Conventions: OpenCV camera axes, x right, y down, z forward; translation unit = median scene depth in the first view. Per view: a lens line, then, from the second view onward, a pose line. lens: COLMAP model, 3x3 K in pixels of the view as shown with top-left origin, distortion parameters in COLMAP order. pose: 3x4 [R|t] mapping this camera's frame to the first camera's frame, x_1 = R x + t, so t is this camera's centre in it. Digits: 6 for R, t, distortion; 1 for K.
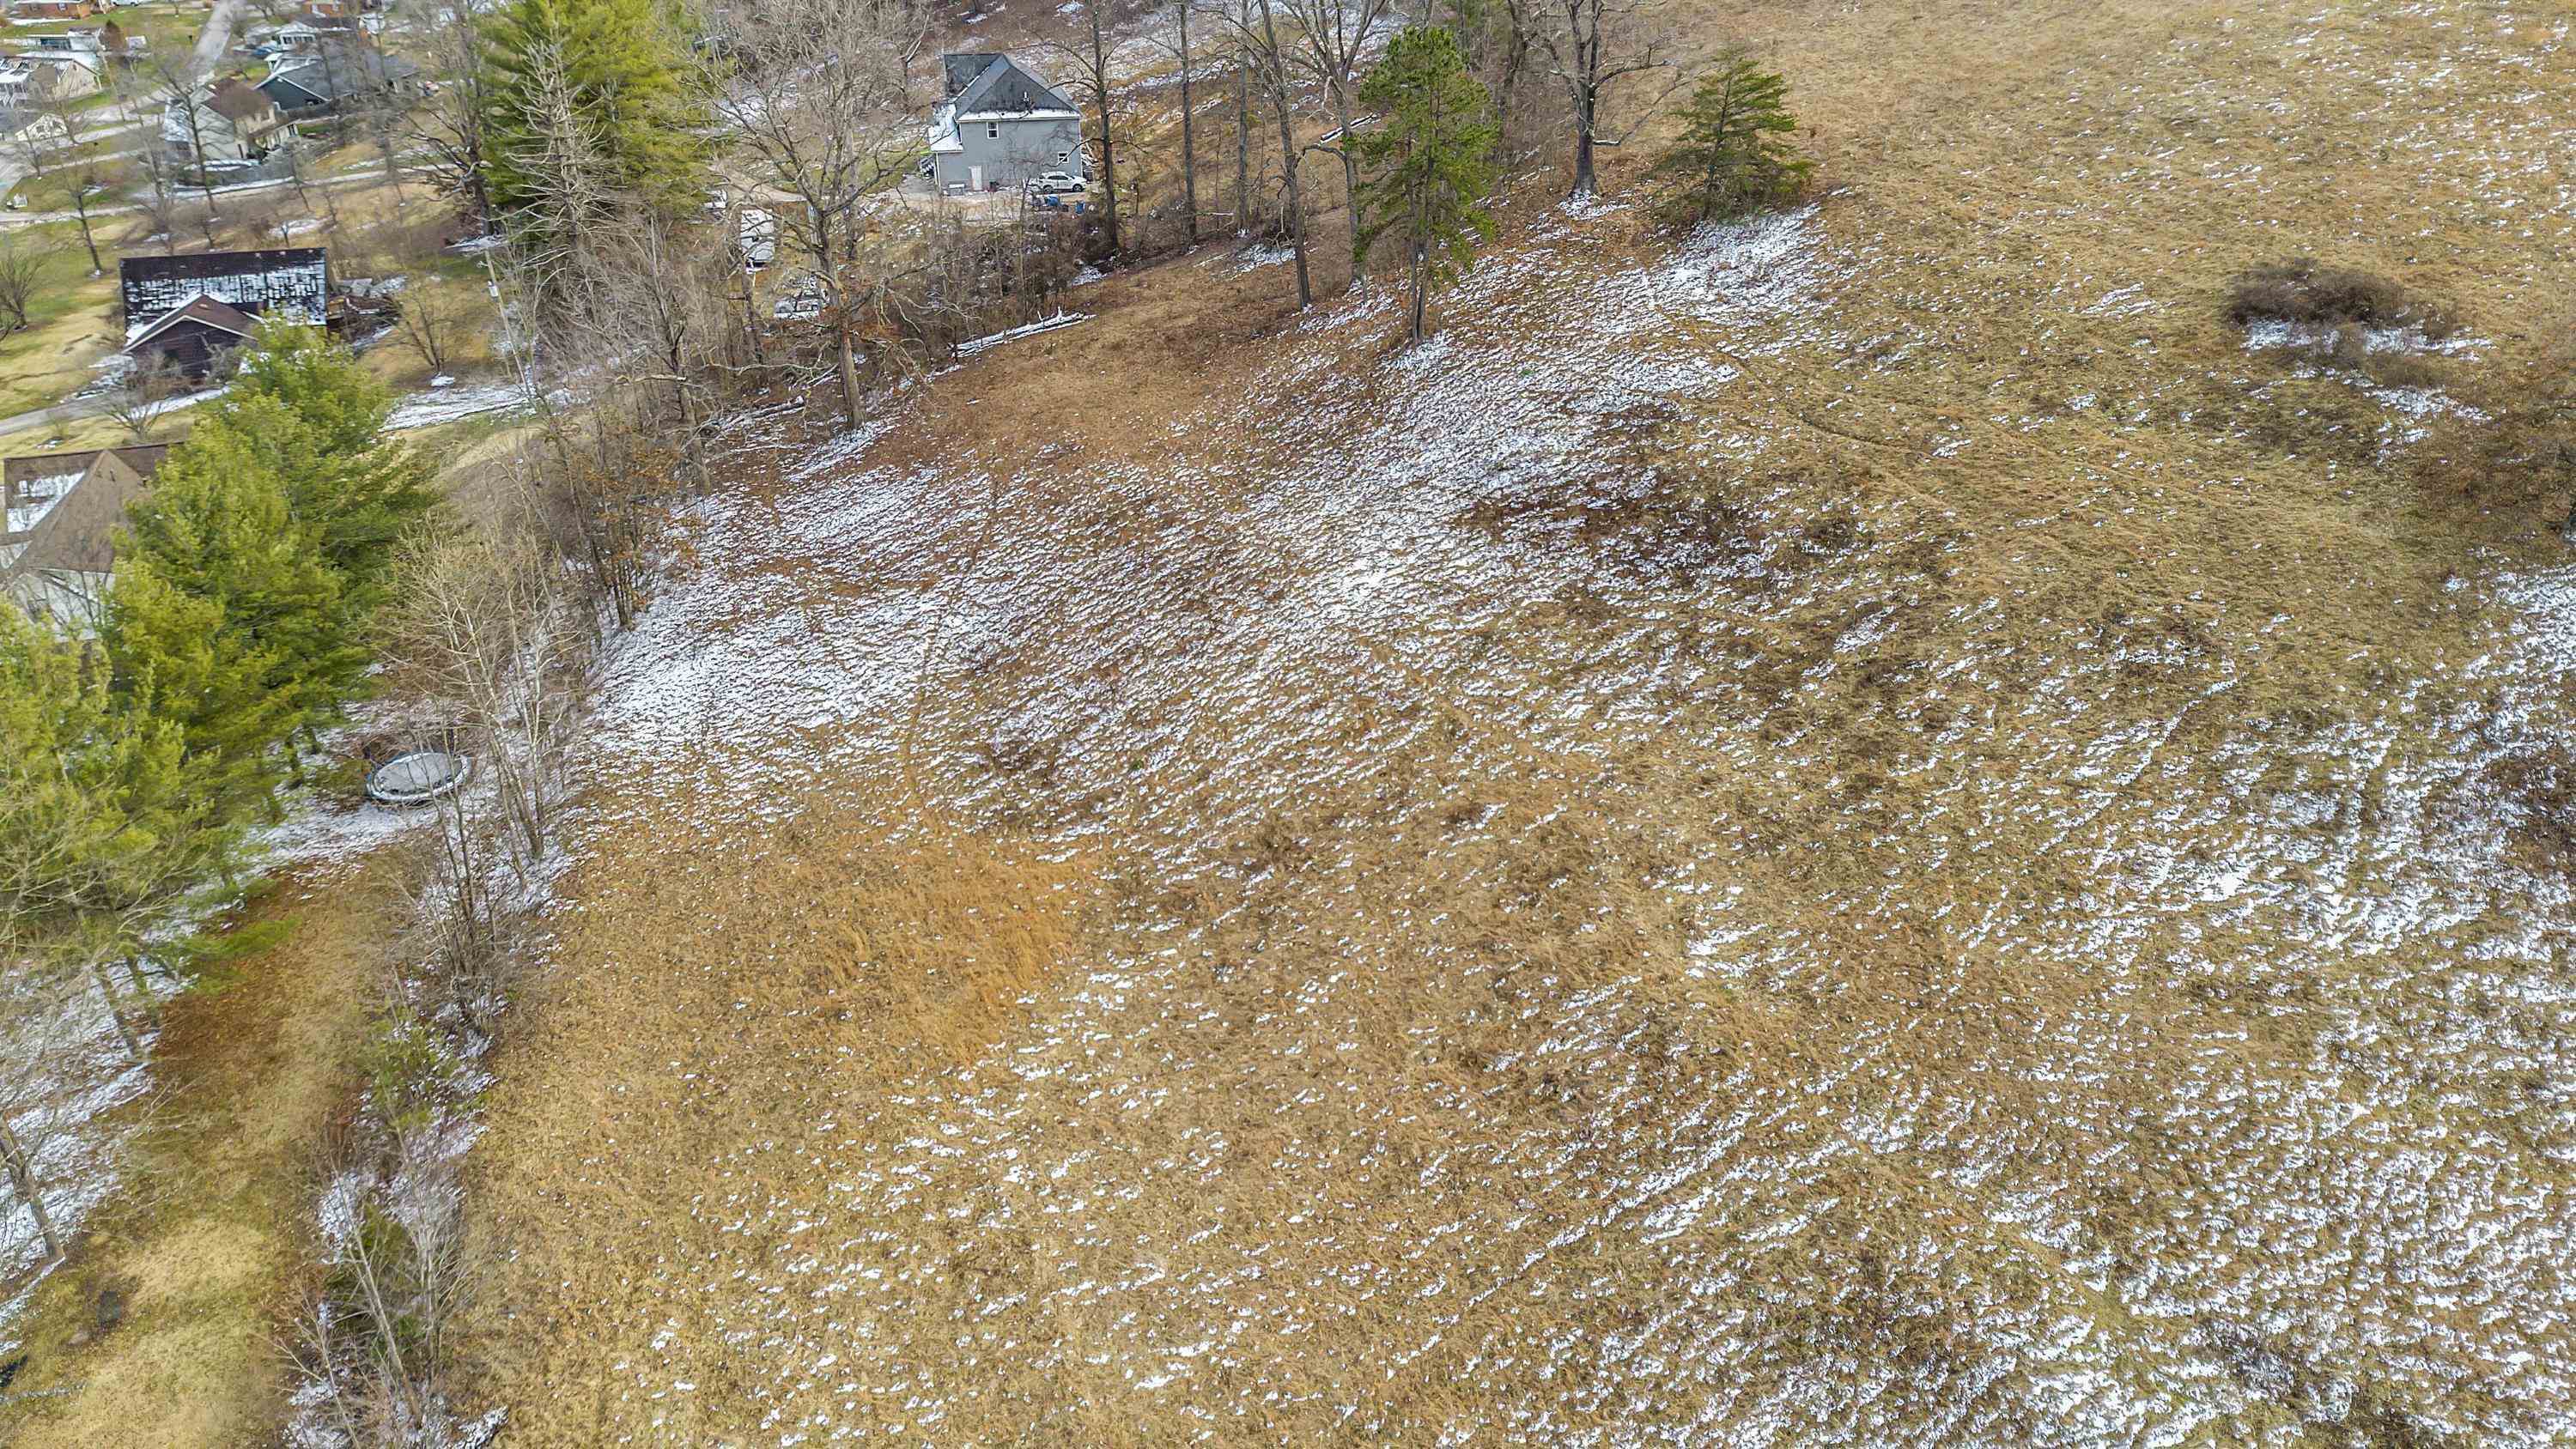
lens RADIAL K [[1813.0, 0, 1295.3], [0, 1813.0, 722.0], [0, 0, 1]] dist [0.076757, -0.081996]
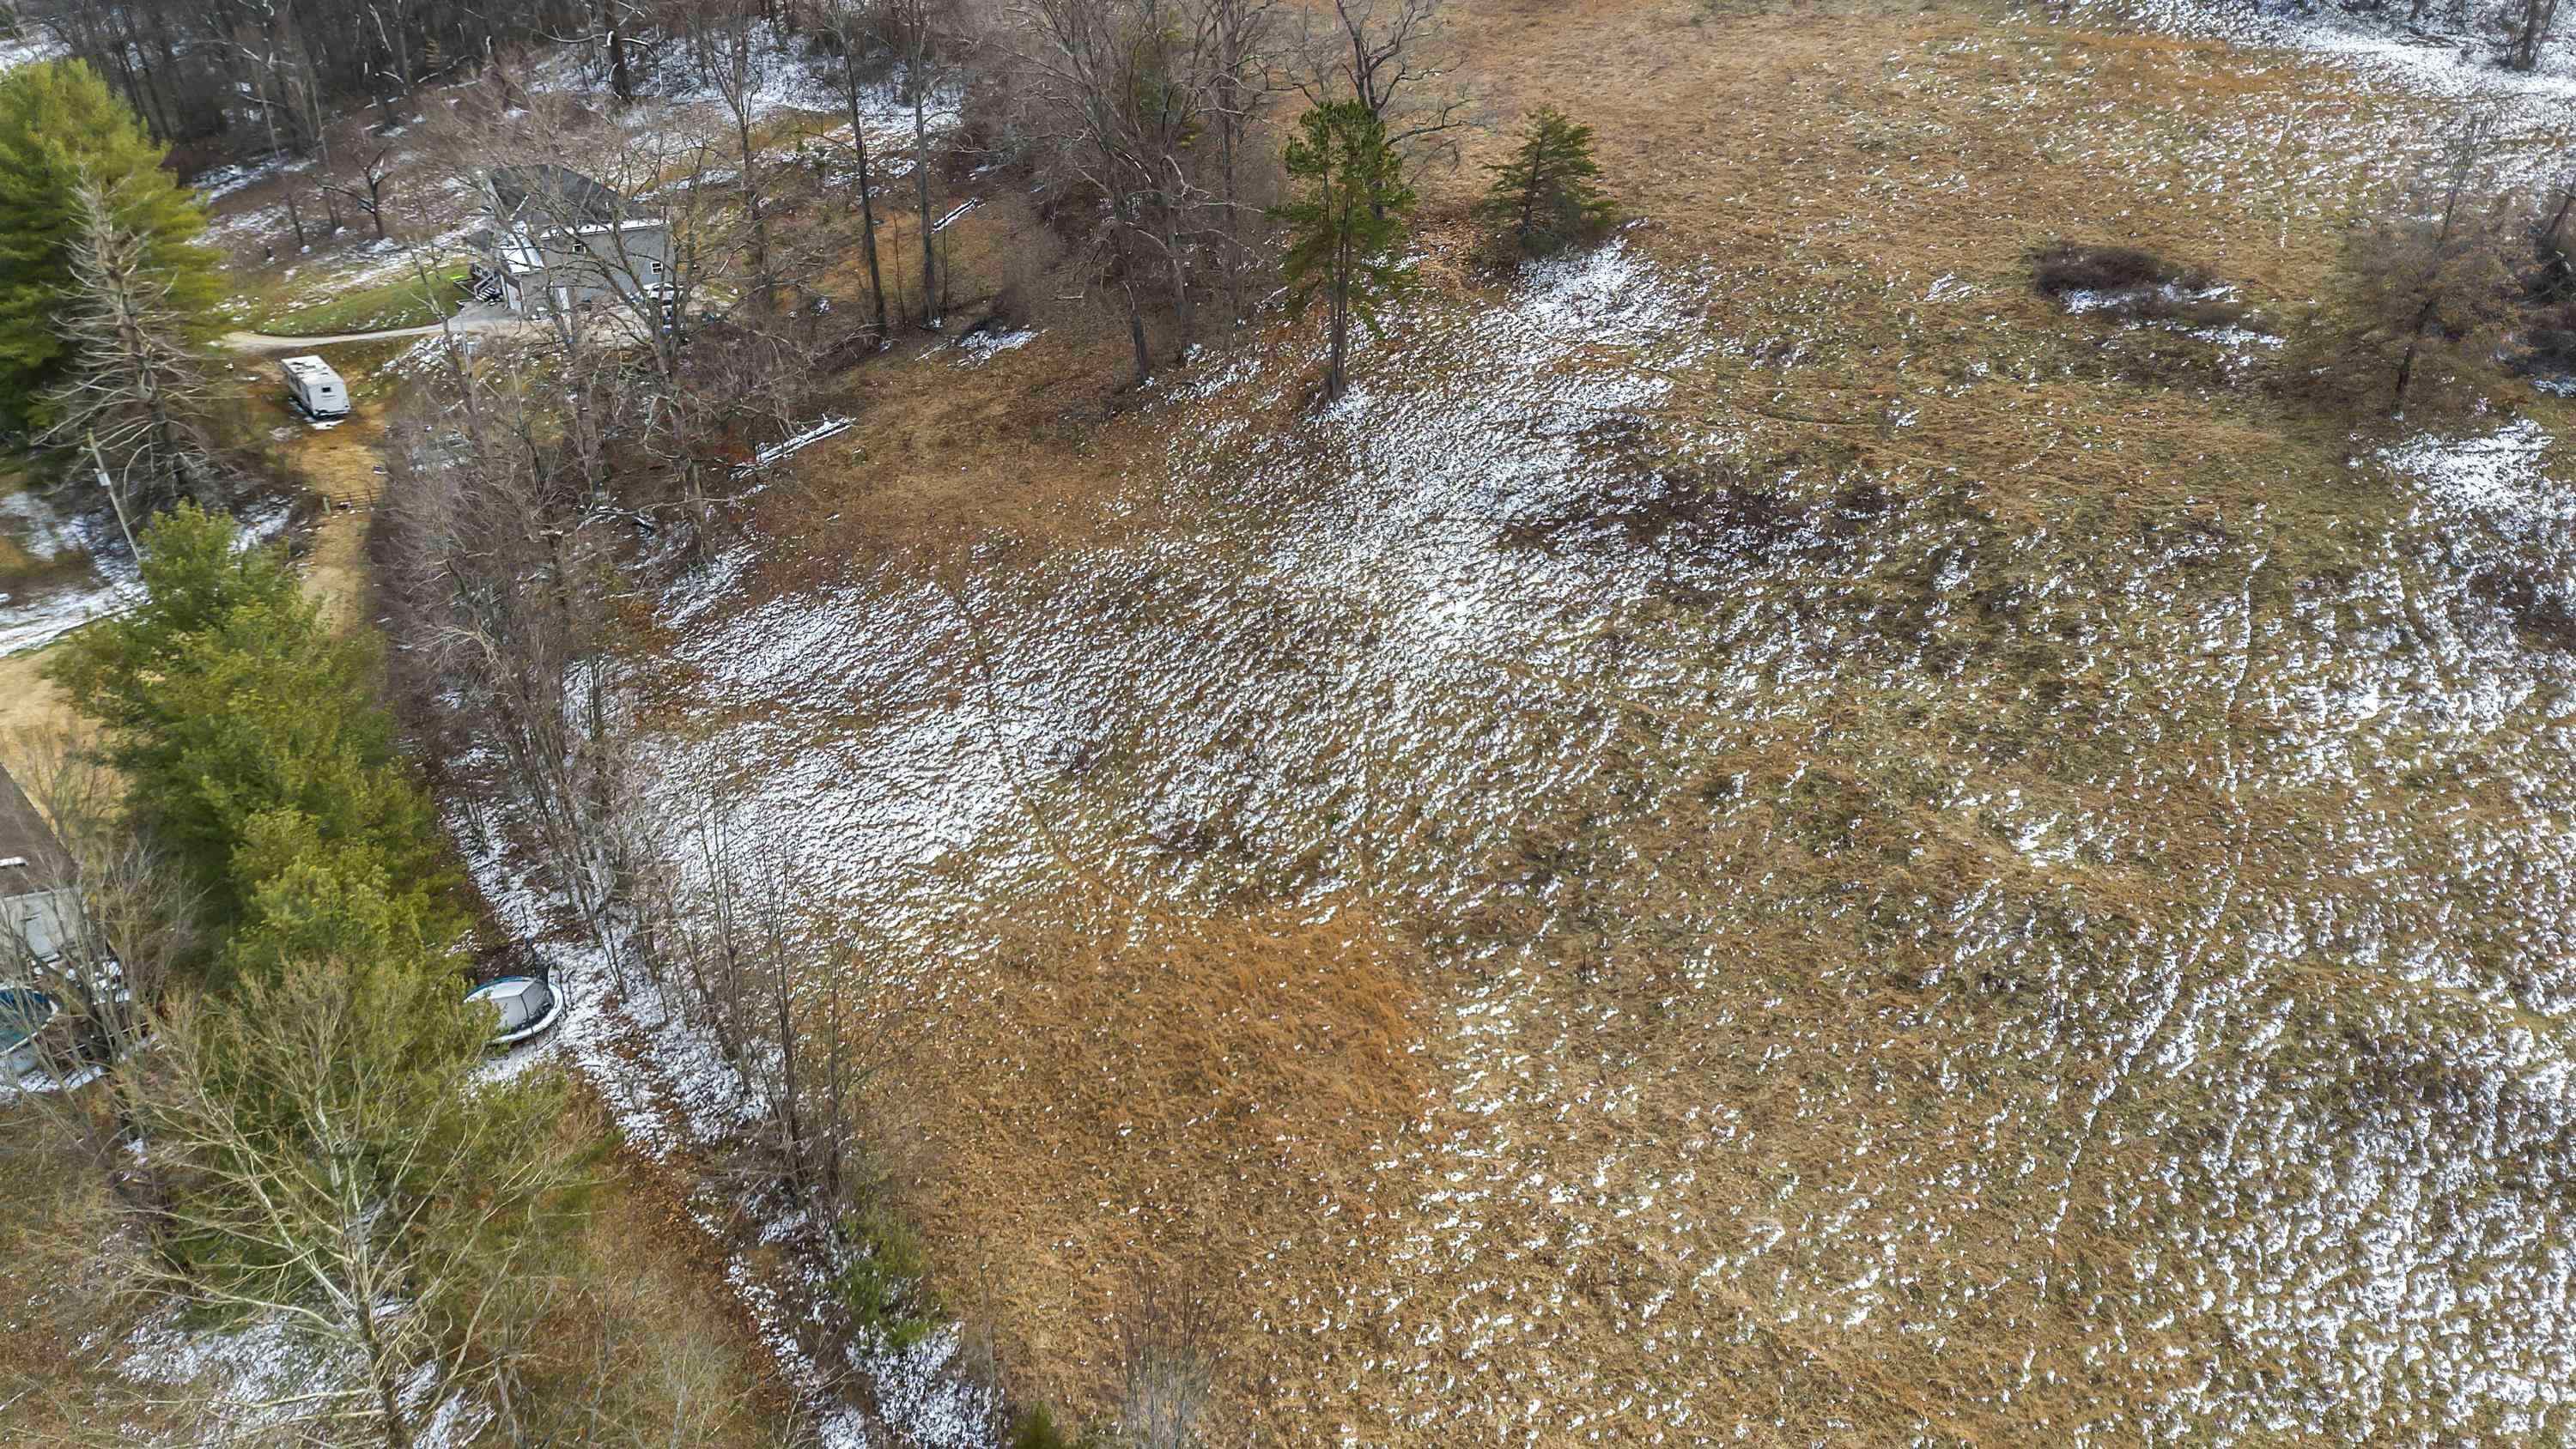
lens RADIAL K [[1813.0, 0, 1295.3], [0, 1813.0, 722.0], [0, 0, 1]] dist [0.076757, -0.081996]
pose [[0.909881, -0.181332, 0.373143, -0.510082], [0.196345, 0.980532, -0.002274, -0.033731], [-0.365466, 0.075334, 0.927771, 0.062268]]
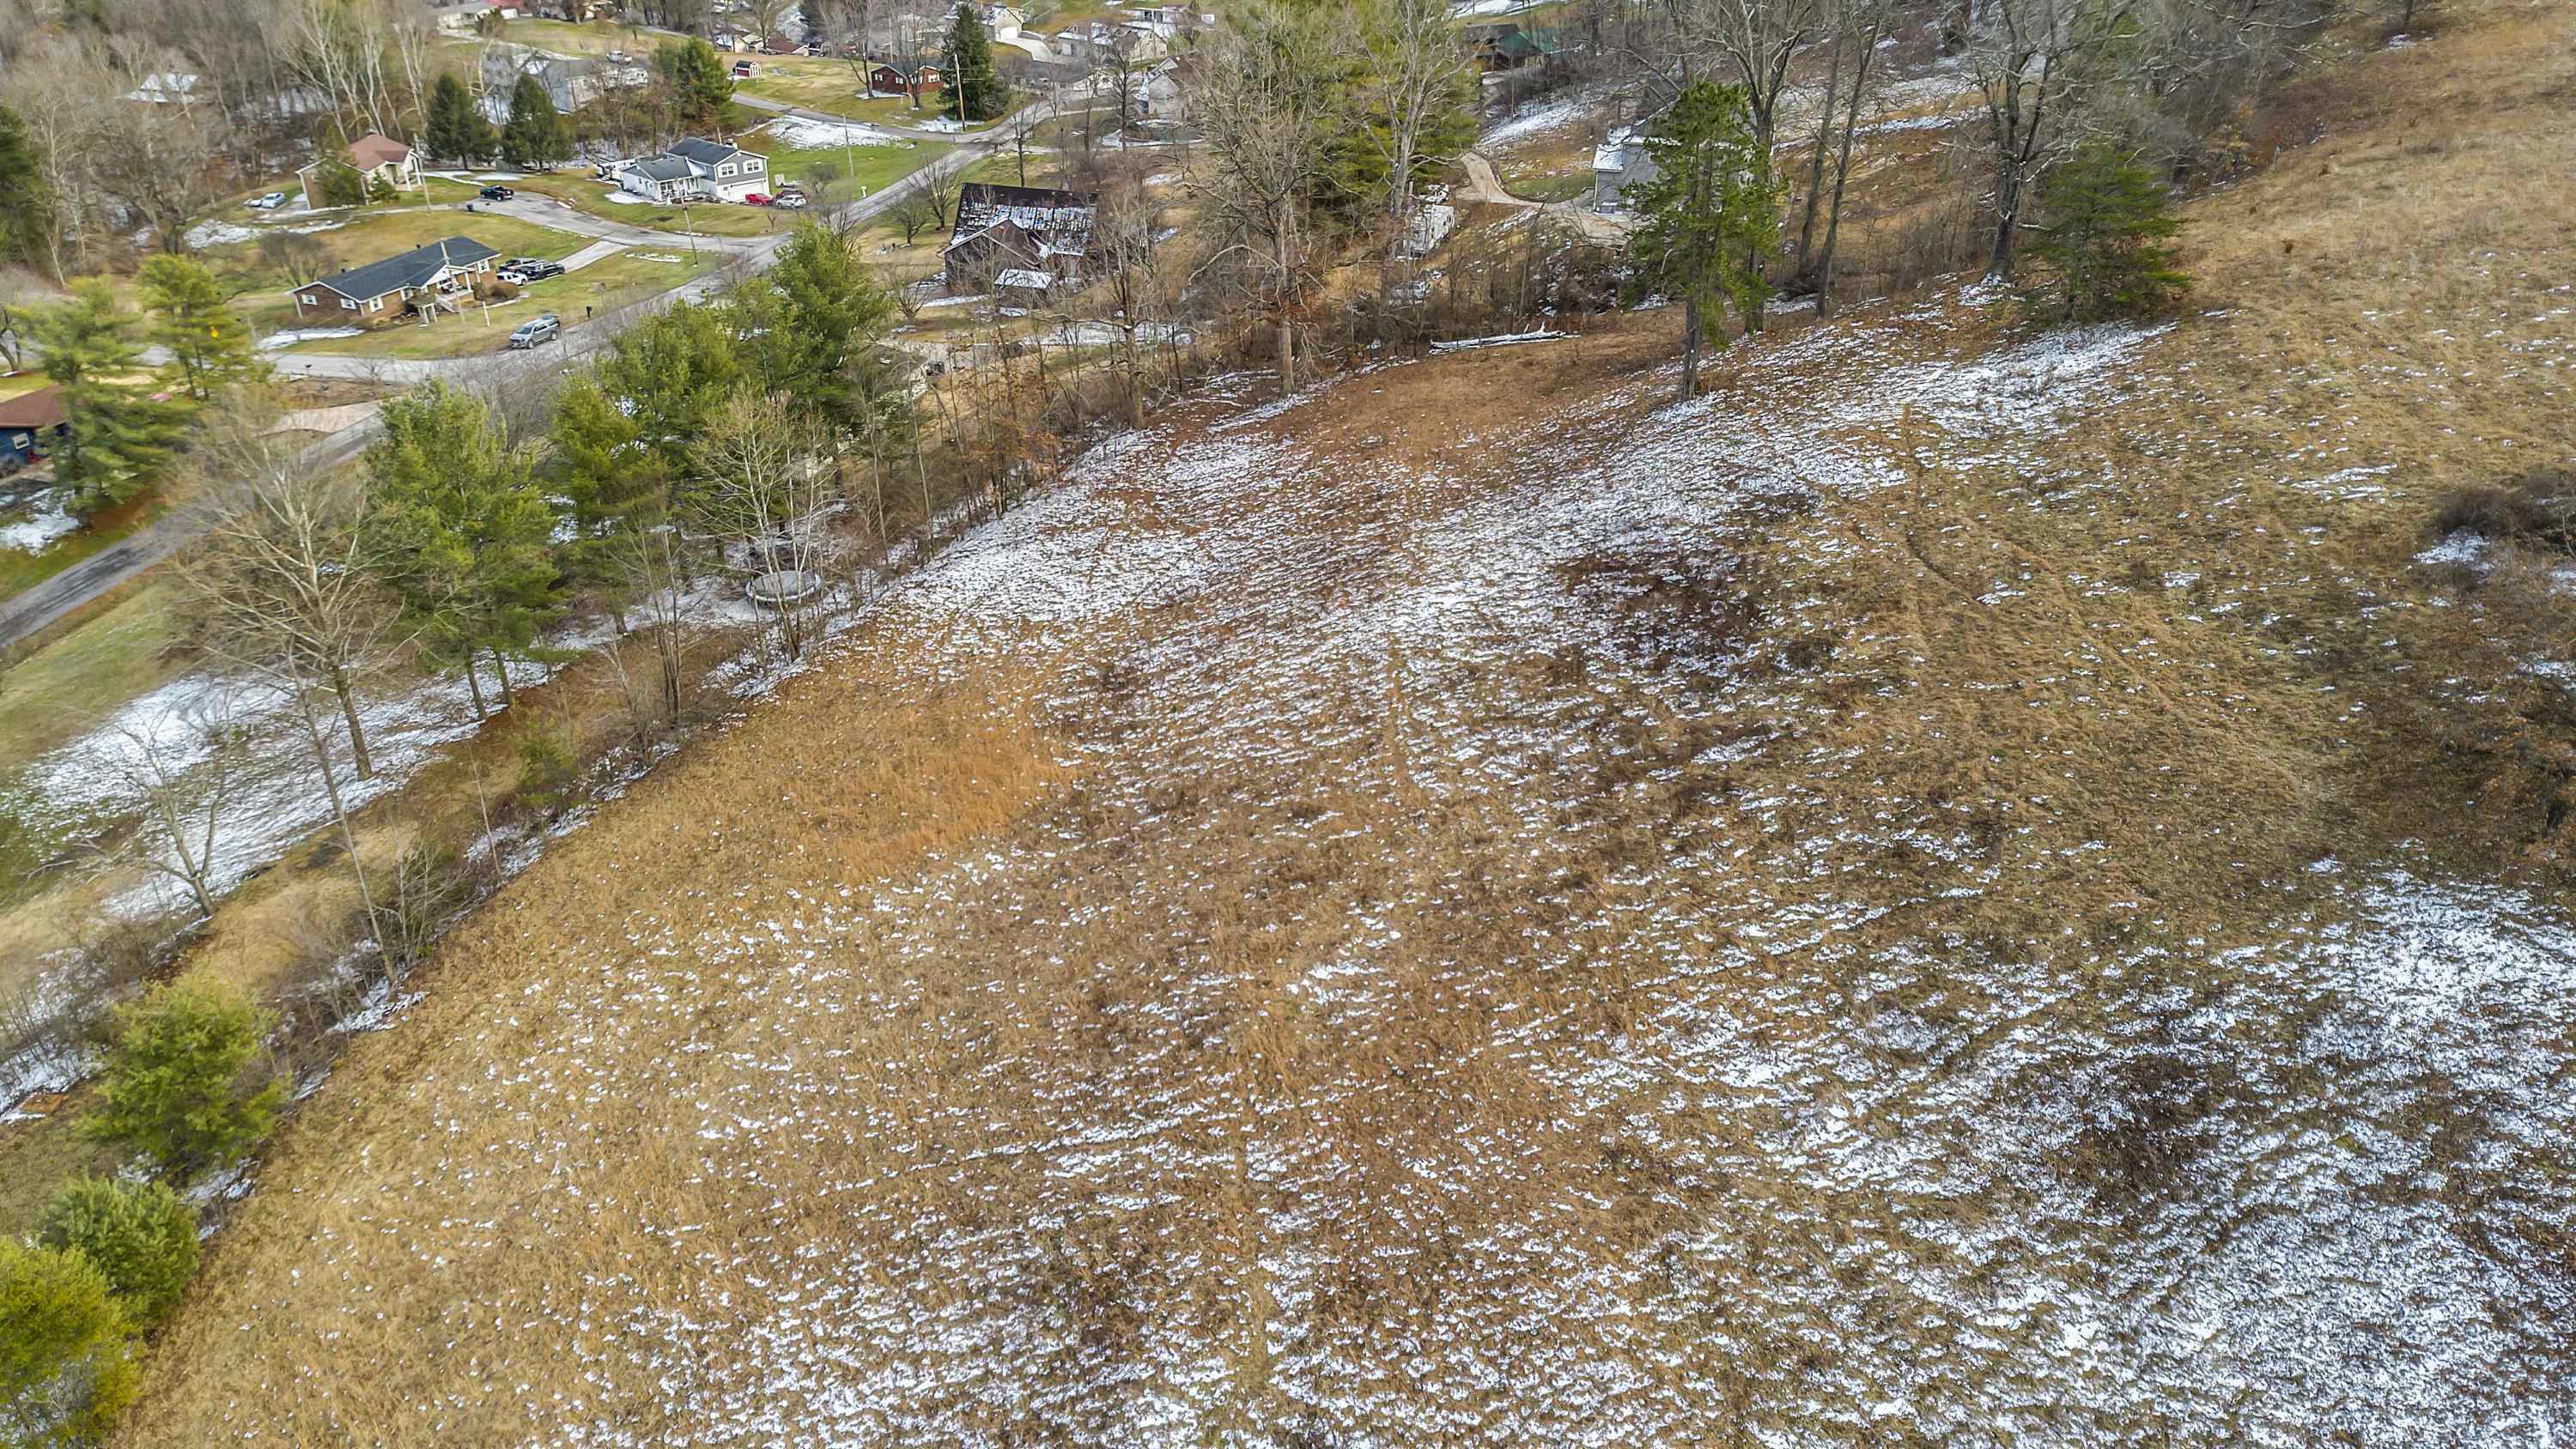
lens RADIAL K [[1813.0, 0, 1295.3], [0, 1813.0, 722.0], [0, 0, 1]] dist [0.076757, -0.081996]
pose [[0.838546, 0.257327, -0.480234, 0.545083], [-0.261538, 0.963356, 0.059524, -0.057370], [0.477953, 0.075686, 0.875119, 0.065525]]
